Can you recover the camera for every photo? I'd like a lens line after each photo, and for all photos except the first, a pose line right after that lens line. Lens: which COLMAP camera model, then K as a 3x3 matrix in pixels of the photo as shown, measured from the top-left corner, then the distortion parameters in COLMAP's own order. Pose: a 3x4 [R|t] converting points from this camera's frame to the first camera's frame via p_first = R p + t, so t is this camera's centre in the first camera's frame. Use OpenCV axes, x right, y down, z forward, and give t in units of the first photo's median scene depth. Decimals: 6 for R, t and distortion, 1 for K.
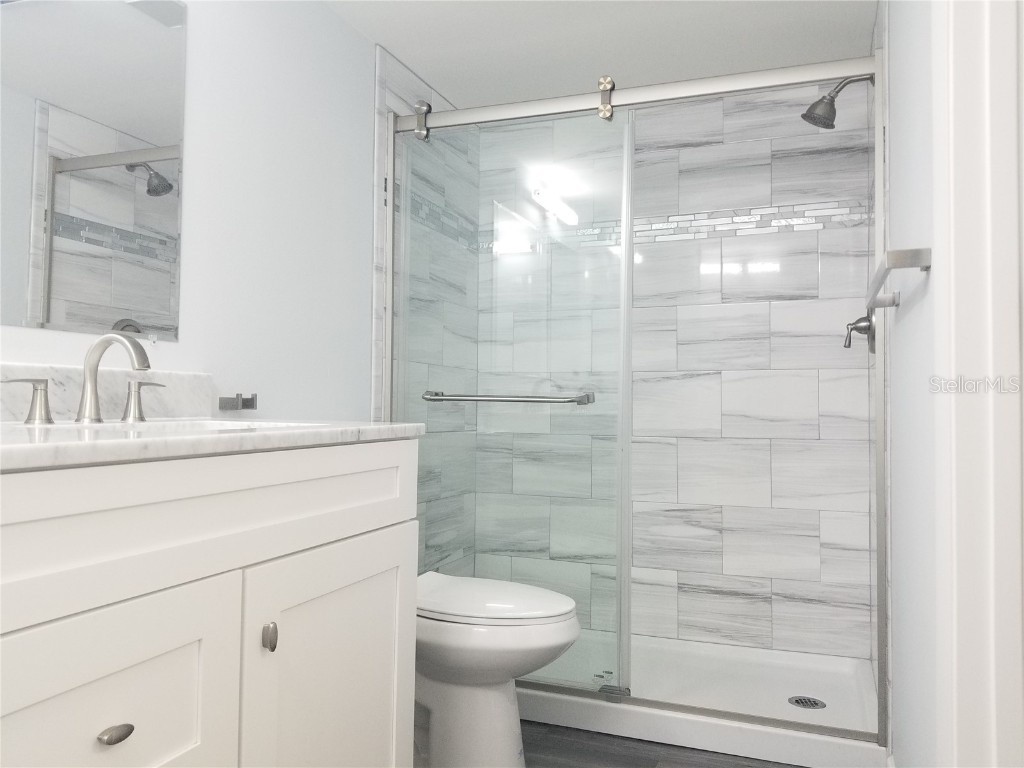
lens RADIAL K [[797.0, 0, 512.2], [0, 797.0, 377.3], [0, 0, 1]] dist [0.079290, -0.119586]
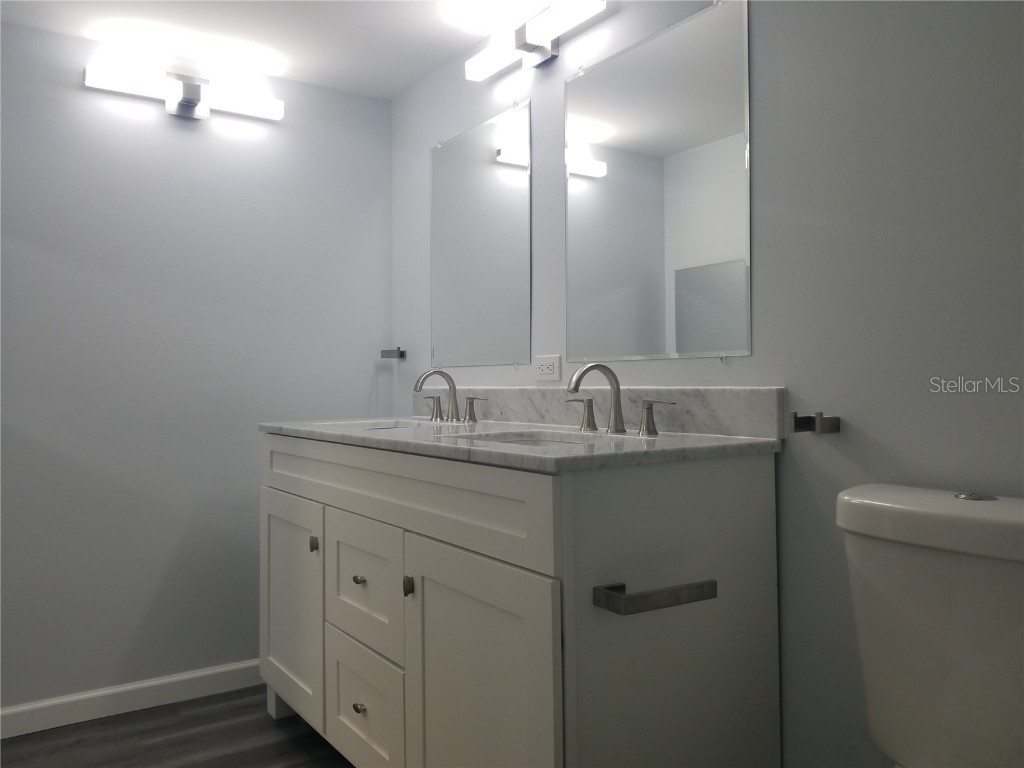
lens RADIAL K [[797.0, 0, 512.2], [0, 797.0, 377.3], [0, 0, 1]] dist [0.079290, -0.119586]
pose [[-0.574507, -0.013869, -0.818382, 0.616113], [0.026191, 0.999033, -0.035317, 0.009861], [0.818081, -0.041724, -0.573588, 1.626957]]
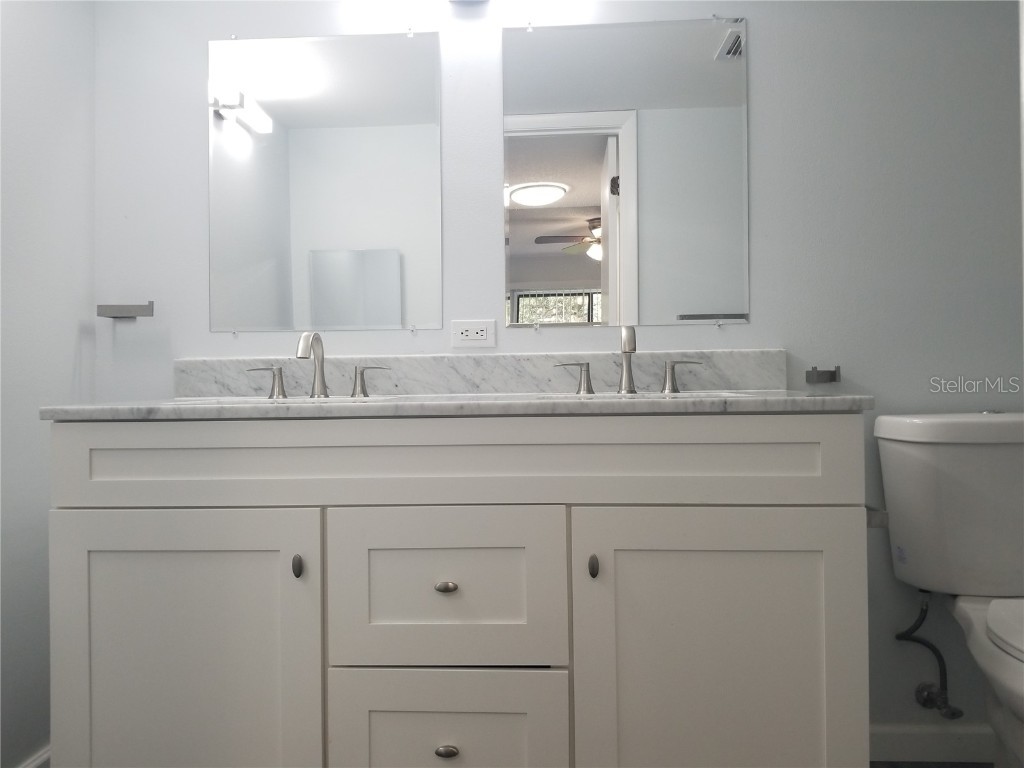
lens RADIAL K [[797.0, 0, 512.2], [0, 797.0, 377.3], [0, 0, 1]] dist [0.079290, -0.119586]
pose [[0.289247, -0.020919, -0.957026, 0.695089], [0.046907, 0.998870, -0.007656, 0.031257], [0.956105, -0.042677, 0.289901, 0.447412]]
